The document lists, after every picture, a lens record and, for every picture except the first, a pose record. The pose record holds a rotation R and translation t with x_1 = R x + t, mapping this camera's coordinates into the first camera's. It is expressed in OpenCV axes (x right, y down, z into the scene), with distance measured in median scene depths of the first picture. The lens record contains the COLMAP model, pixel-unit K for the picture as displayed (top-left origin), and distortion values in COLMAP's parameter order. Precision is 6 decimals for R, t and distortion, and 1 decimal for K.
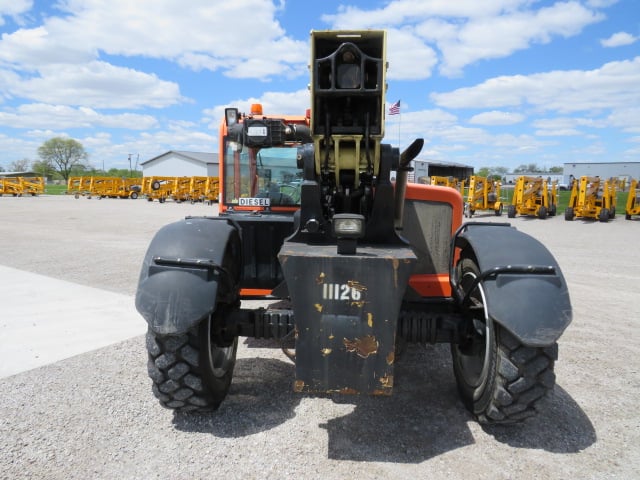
lens RADIAL K [[453.1, 0, 317.0], [0, 453.1, 239.7], [0, 0, 1]] dist [-0.032486, 0.010977]
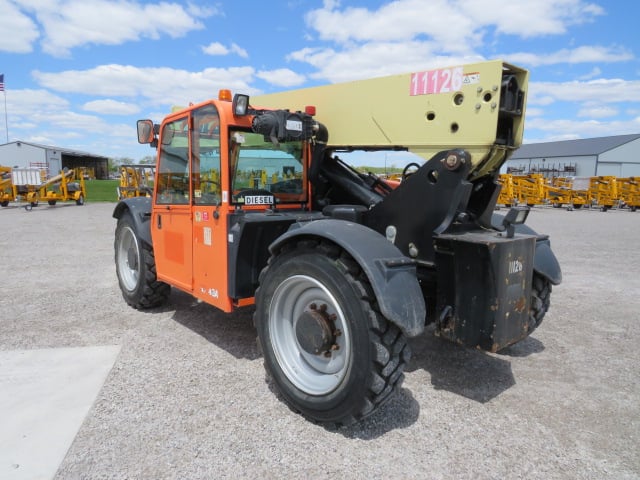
lens RADIAL K [[453.1, 0, 317.0], [0, 453.1, 239.7], [0, 0, 1]] dist [-0.032486, 0.010977]
pose [[0.705635, -0.093256, 0.702412, -0.786336], [0.078953, 0.995476, 0.052850, -0.047671], [-0.704163, 0.018164, 0.709806, 0.297833]]
